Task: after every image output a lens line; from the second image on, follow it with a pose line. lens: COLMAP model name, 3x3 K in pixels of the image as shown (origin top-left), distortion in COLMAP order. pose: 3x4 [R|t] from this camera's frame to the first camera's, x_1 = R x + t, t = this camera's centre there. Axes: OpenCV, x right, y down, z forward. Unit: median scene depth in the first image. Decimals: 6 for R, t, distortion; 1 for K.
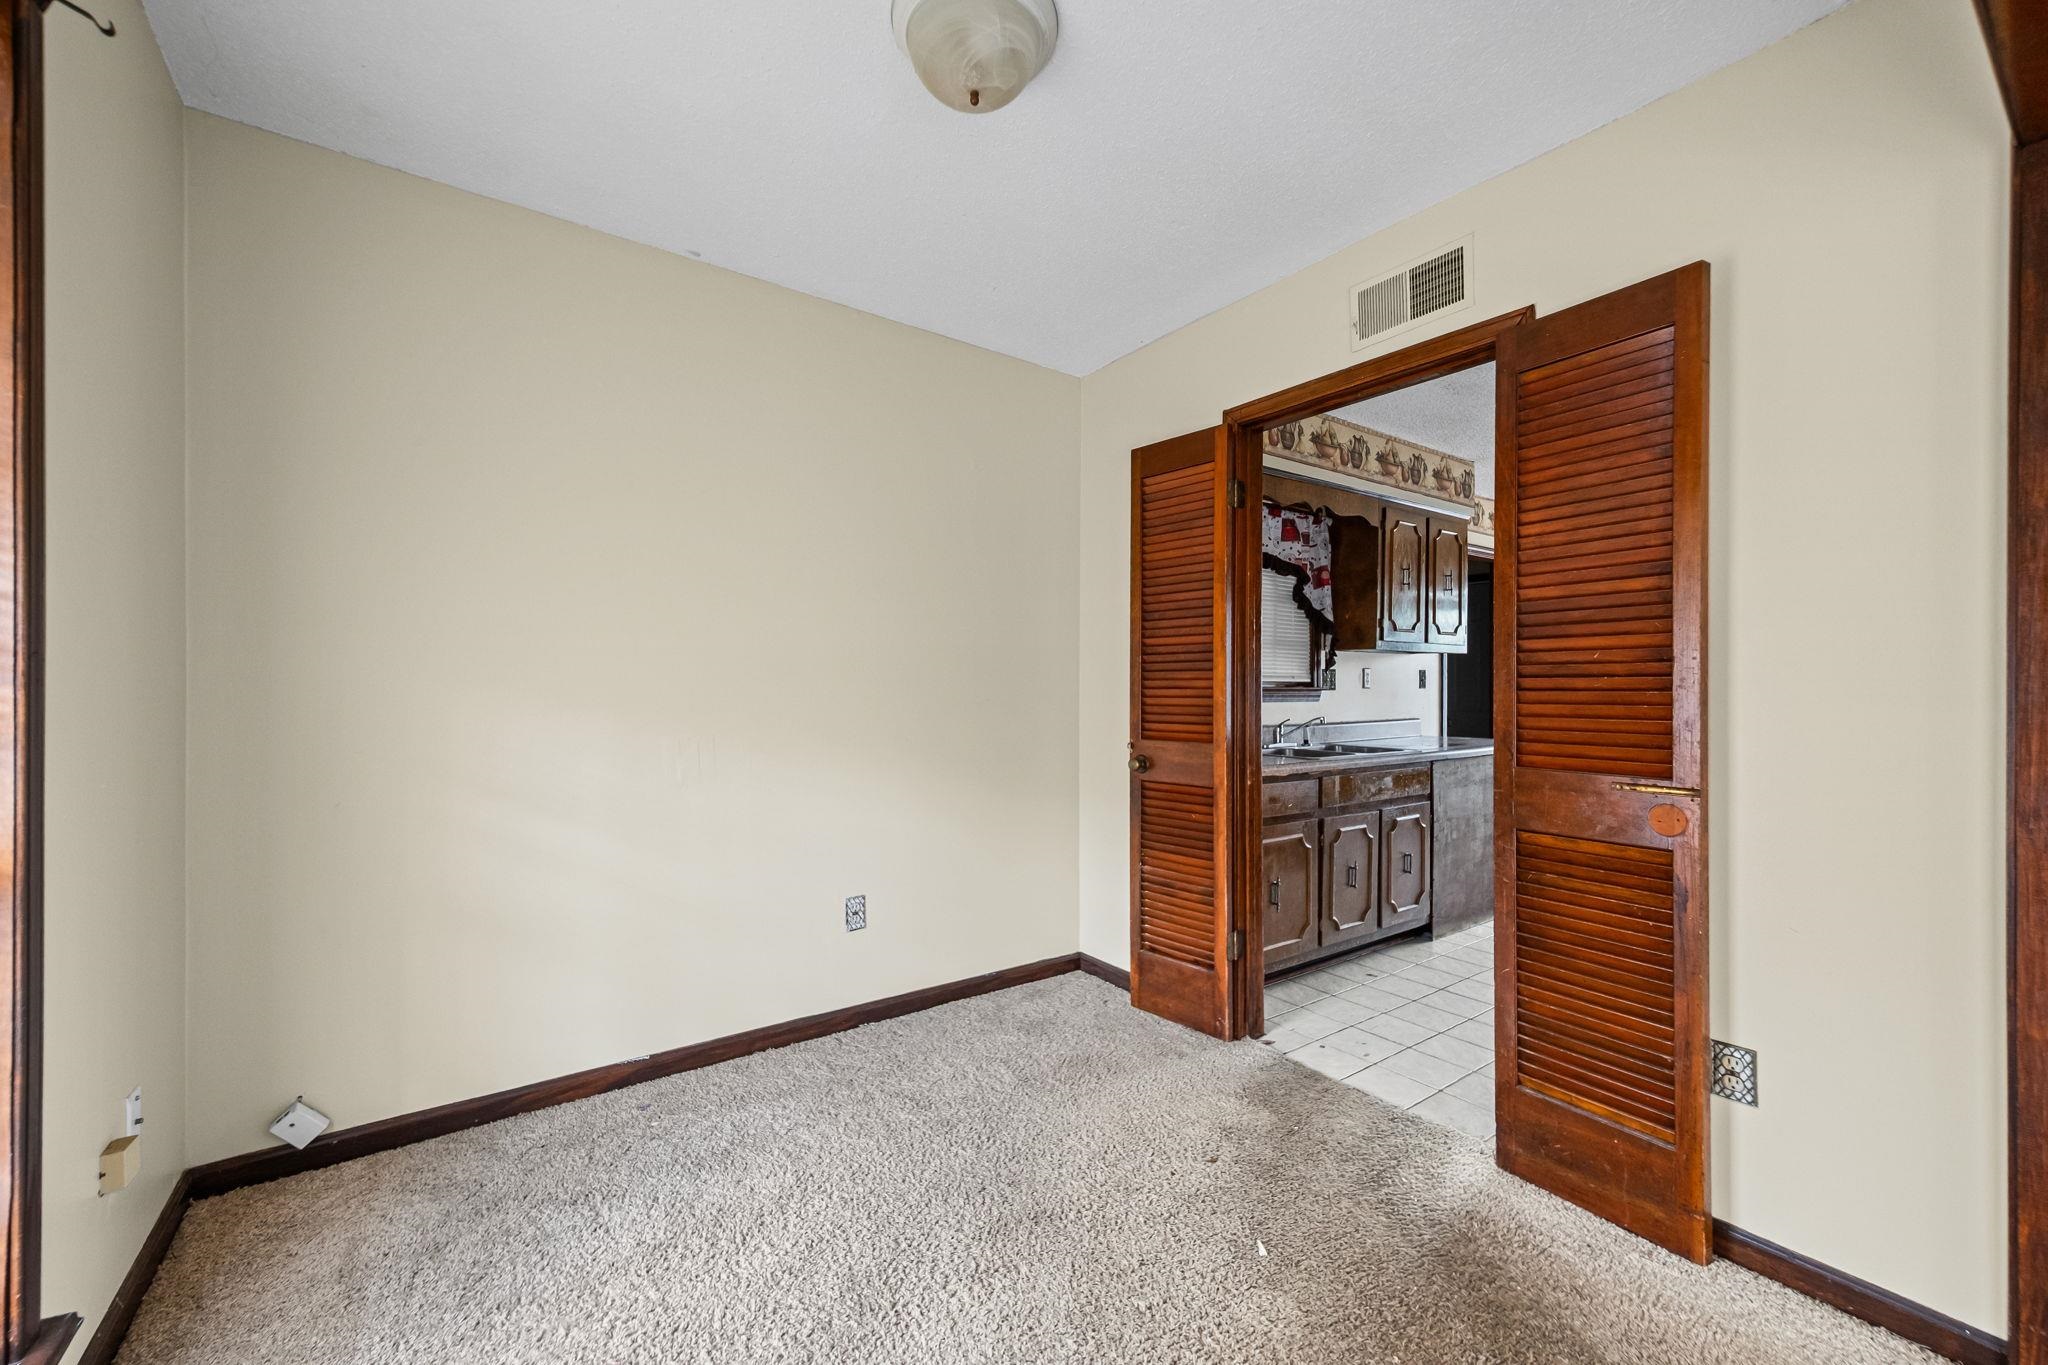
lens RADIAL K [[794.8, 0, 1021.5], [0, 794.8, 689.5], [0, 0, 1]] dist [0.019964, -0.004940]
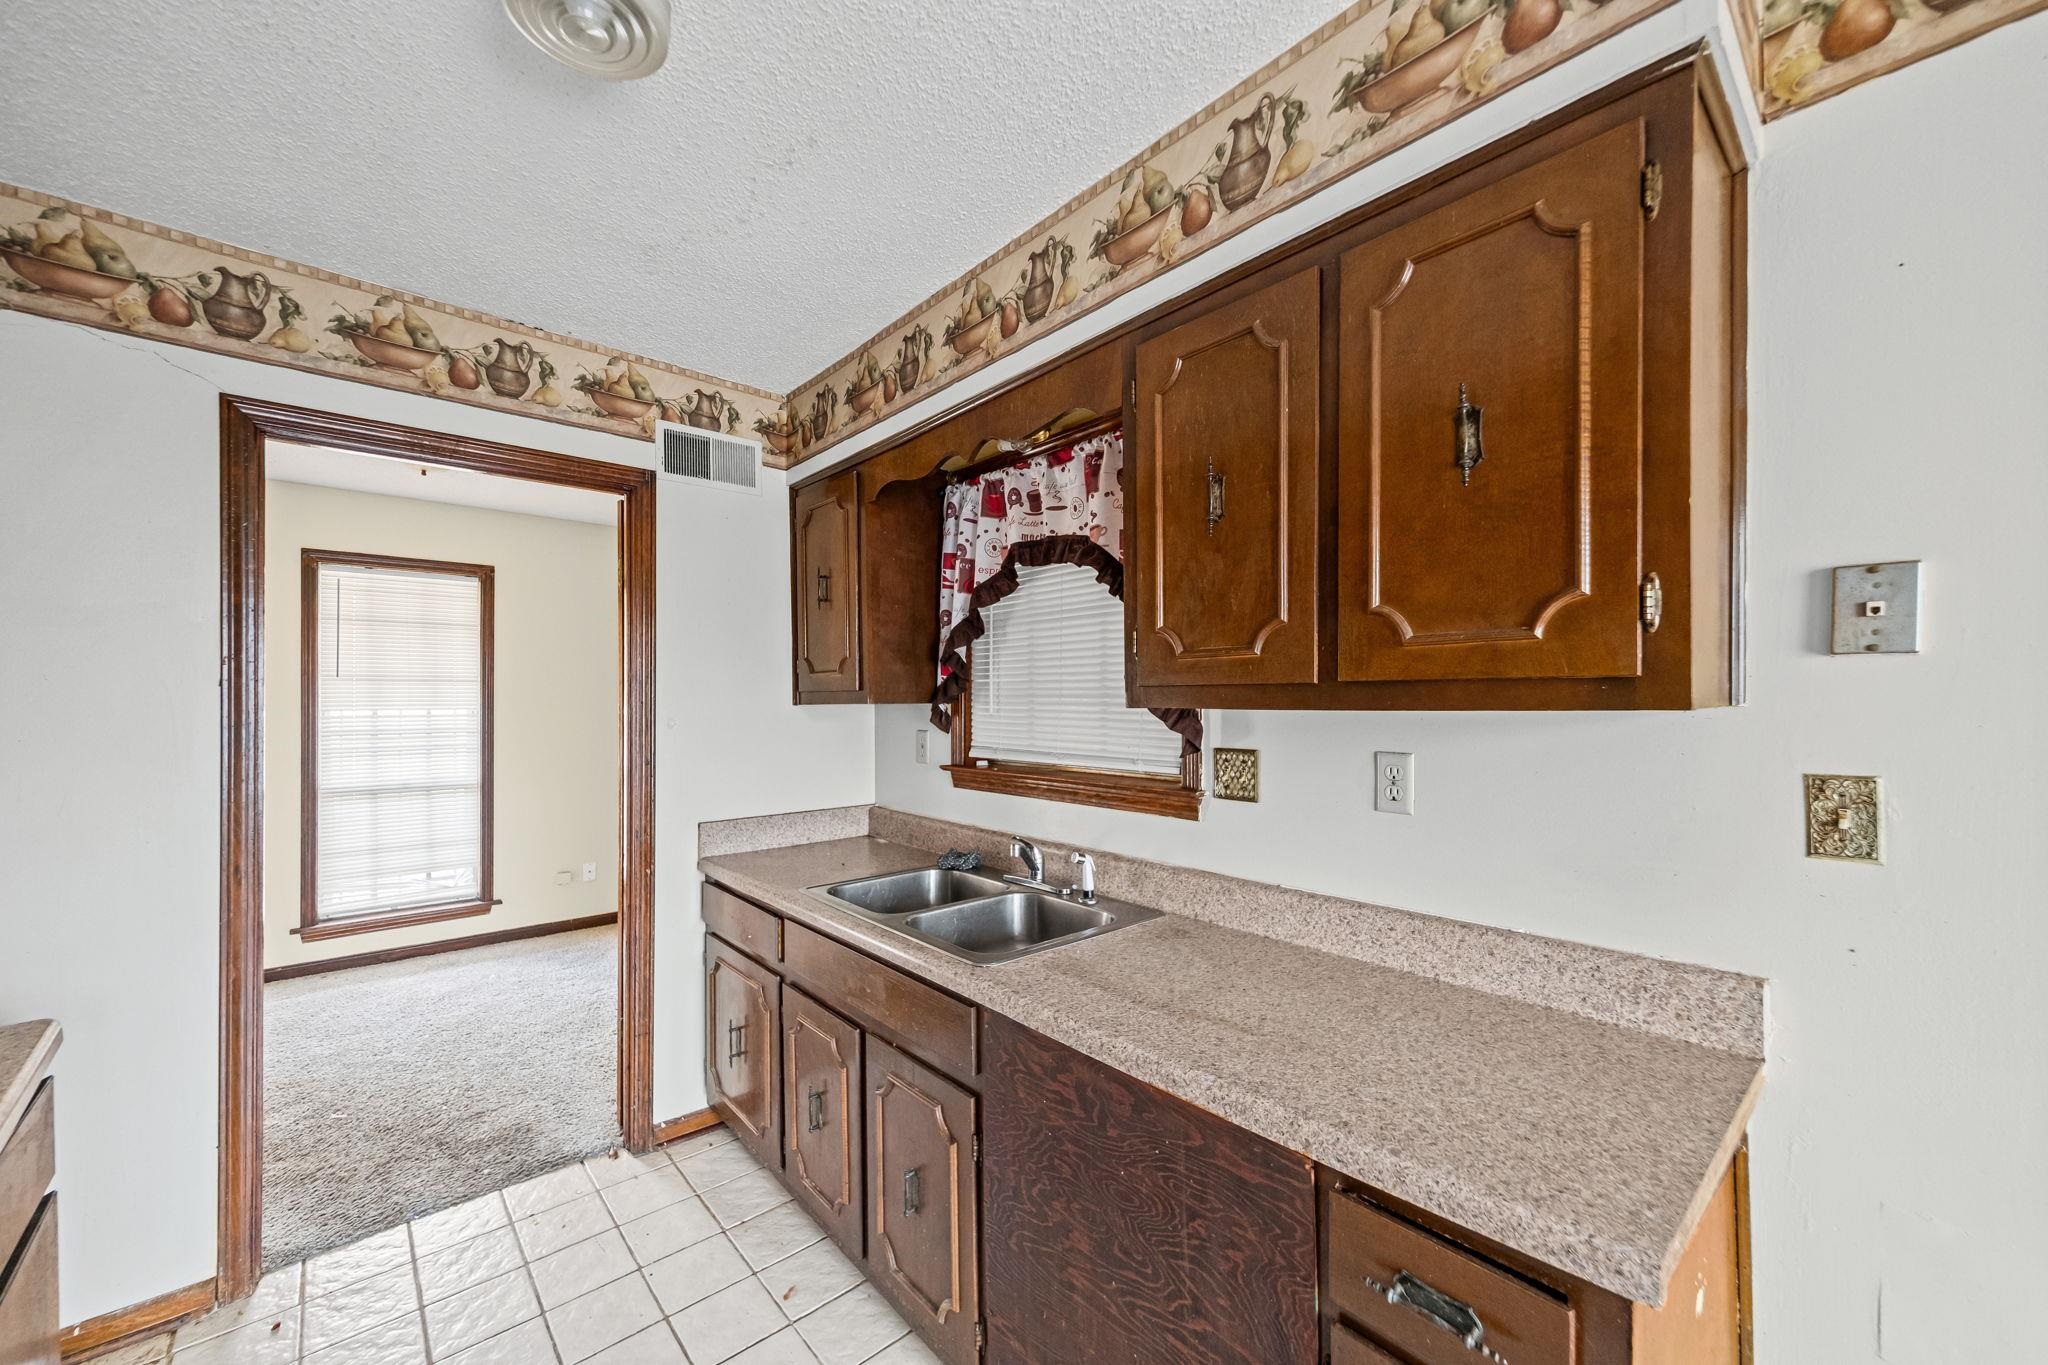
lens RADIAL K [[794.8, 0, 1041.0], [0, 794.8, 699.3], [0, 0, 1]] dist [0.019964, -0.004940]
pose [[0.100392, -0.004751, -0.994937, 0.858299], [-0.003155, 0.999982, -0.005093, -0.054383], [0.994943, 0.003650, 0.100375, 0.935773]]
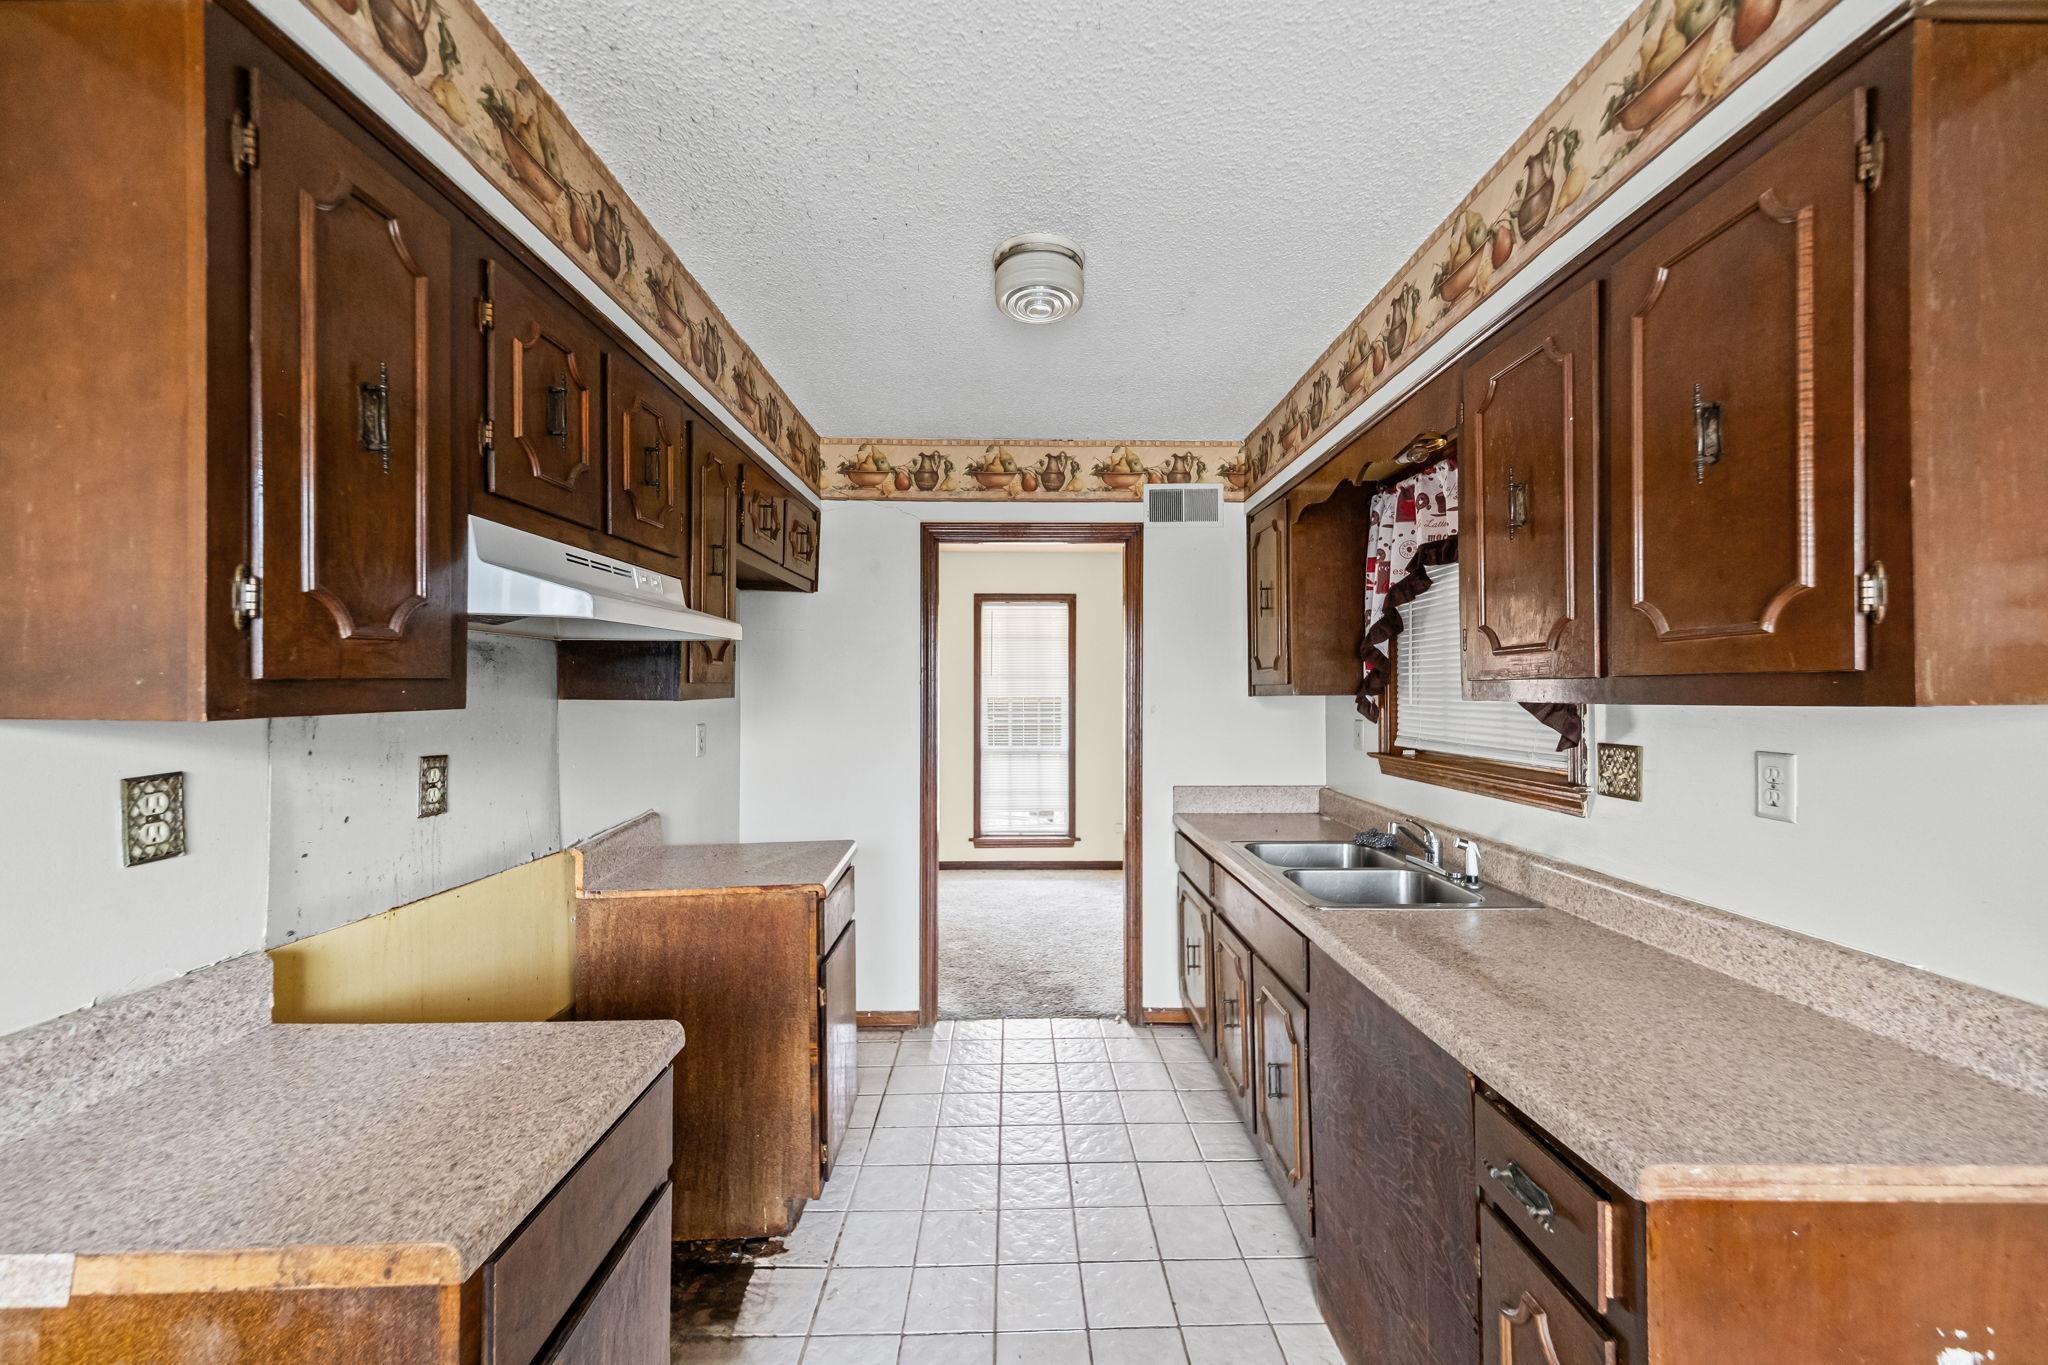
lens RADIAL K [[794.8, 0, 1020.8], [0, 794.8, 681.1], [0, 0, 1]] dist [0.019964, -0.004940]
pose [[-0.577883, -0.013290, -0.816012, 0.965196], [-0.004711, 0.999905, -0.012948, -0.056053], [0.816106, -0.003638, -0.577890, 1.077727]]
